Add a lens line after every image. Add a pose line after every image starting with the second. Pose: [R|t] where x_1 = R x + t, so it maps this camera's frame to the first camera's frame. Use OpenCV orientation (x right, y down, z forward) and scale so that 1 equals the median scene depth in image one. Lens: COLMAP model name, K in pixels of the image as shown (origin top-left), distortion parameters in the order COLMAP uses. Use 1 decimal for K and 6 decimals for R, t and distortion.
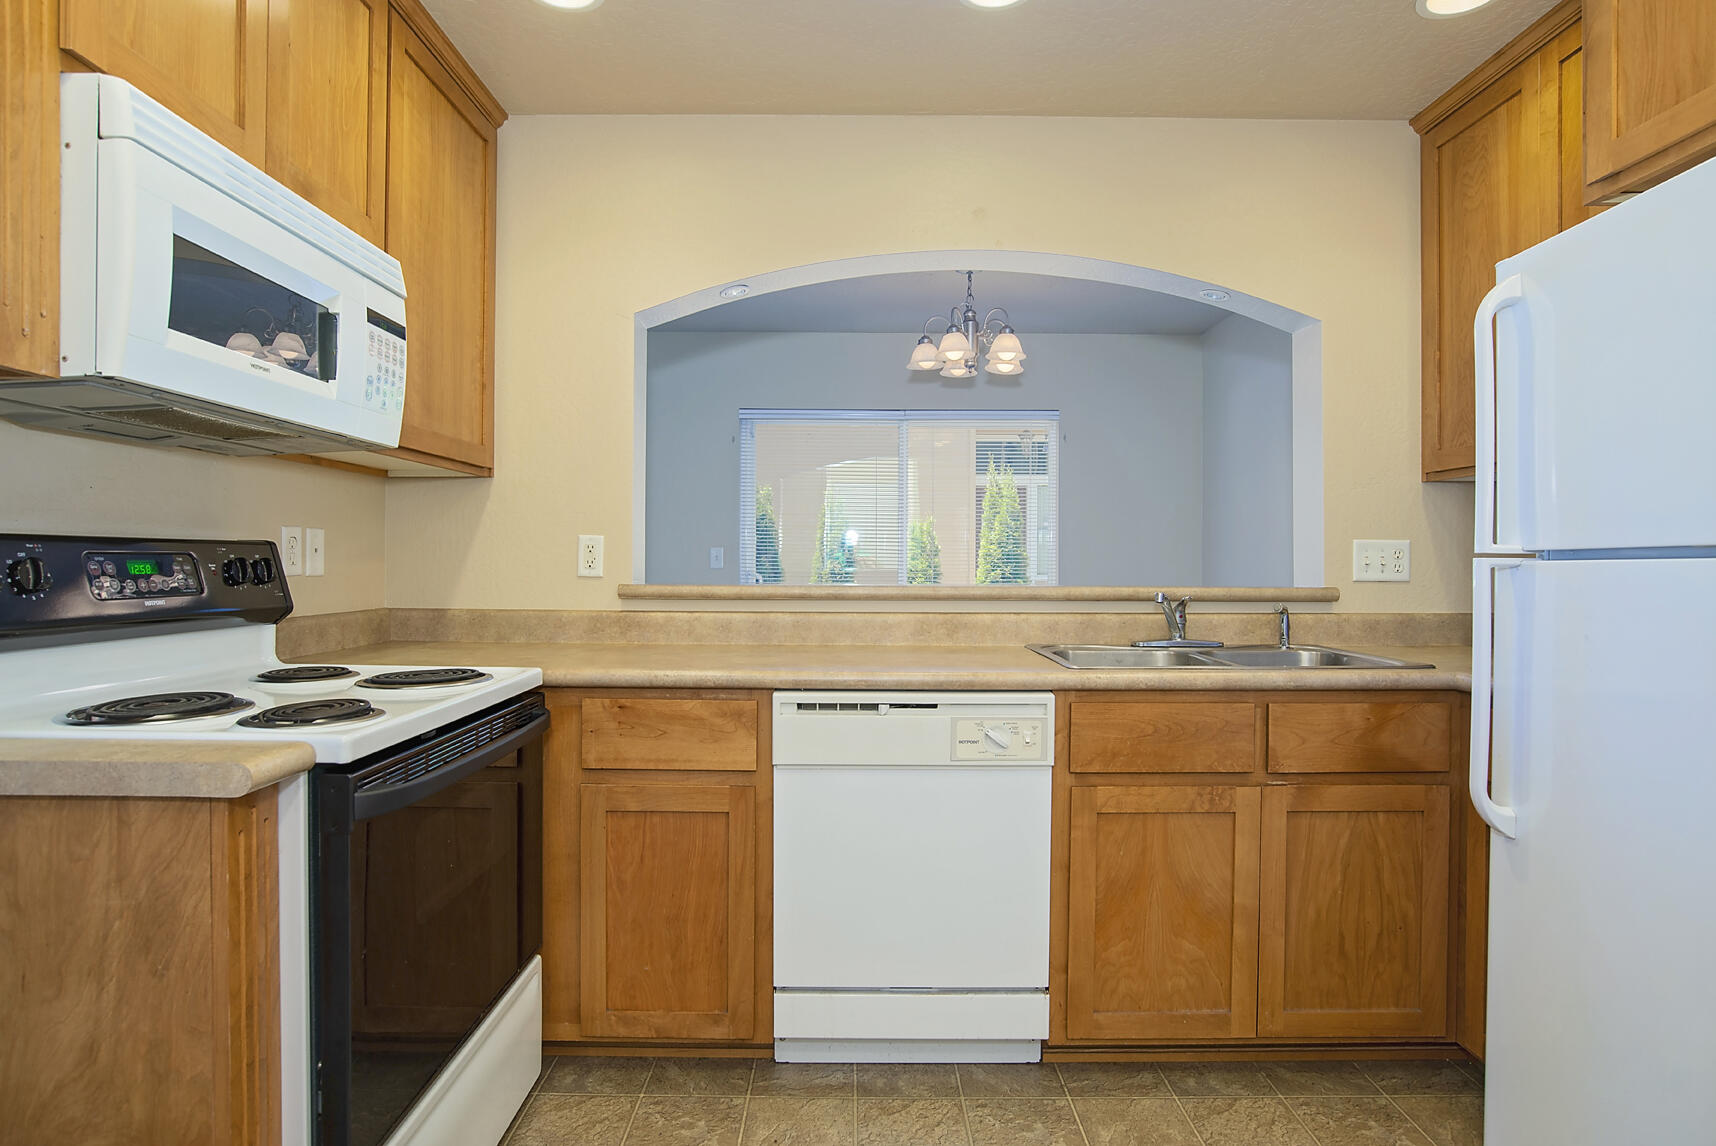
lens RADIAL K [[898.8, 0, 858.0], [0, 898.8, 573.0], [0, 0, 1]] dist [-0.031232, 0.002254]
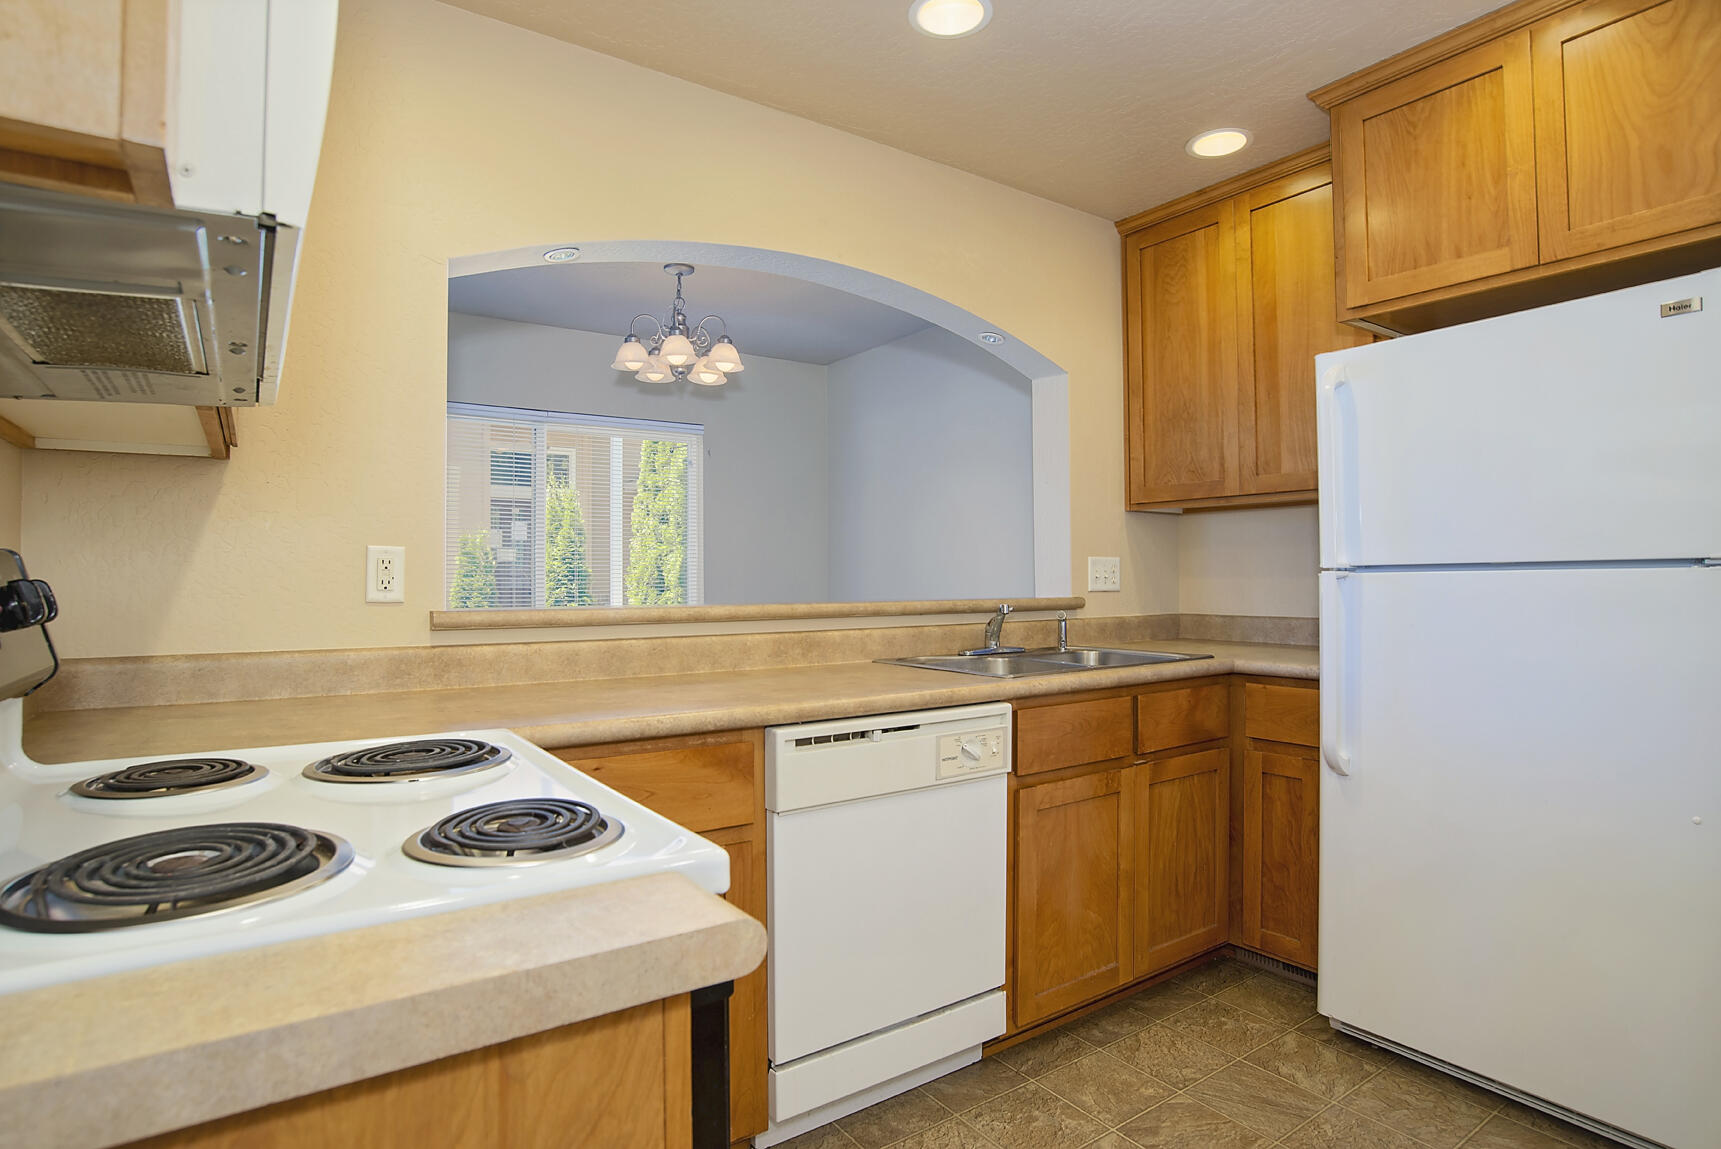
lens RADIAL K [[898.3, 0, 860.5], [0, 898.3, 574.5], [0, 0, 1]] dist [-0.064129, 0.001015]
pose [[0.821342, -0.006085, 0.570403, -0.511741], [0.015412, 0.999815, -0.011526, -0.005485], [-0.570227, 0.018258, 0.821284, 0.236435]]
